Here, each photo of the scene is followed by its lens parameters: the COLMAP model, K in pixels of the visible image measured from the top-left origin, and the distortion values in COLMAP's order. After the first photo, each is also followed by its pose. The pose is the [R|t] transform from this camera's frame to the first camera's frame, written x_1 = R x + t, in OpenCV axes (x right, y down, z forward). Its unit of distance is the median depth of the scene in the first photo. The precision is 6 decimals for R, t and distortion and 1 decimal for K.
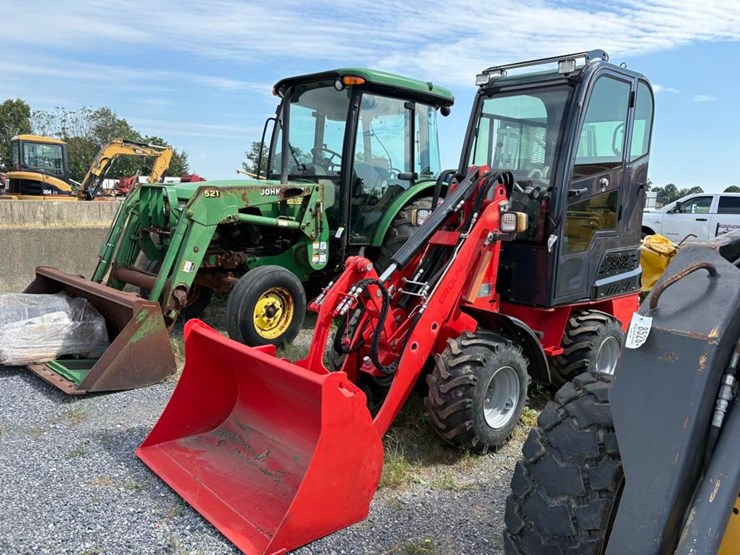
lens RADIAL K [[567.5, 0, 373.3], [0, 567.5, 269.4], [0, 0, 1]] dist [0.037219, -0.044092]
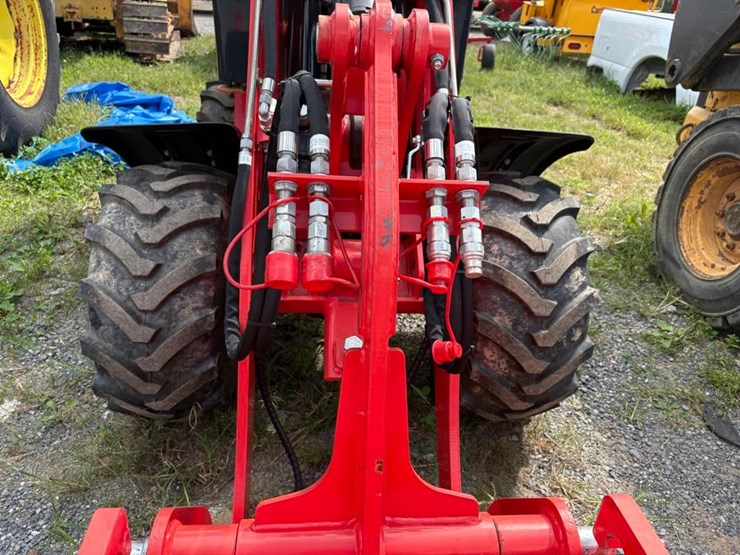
lens RADIAL K [[567.5, 0, 368.3], [0, 567.5, 277.9], [0, 0, 1]] dist [0.037219, -0.044092]
pose [[0.624412, -0.365916, 0.690084, -0.177068], [0.055585, 0.902058, 0.428020, -0.015726], [-0.779115, -0.228902, 0.583595, 0.643155]]
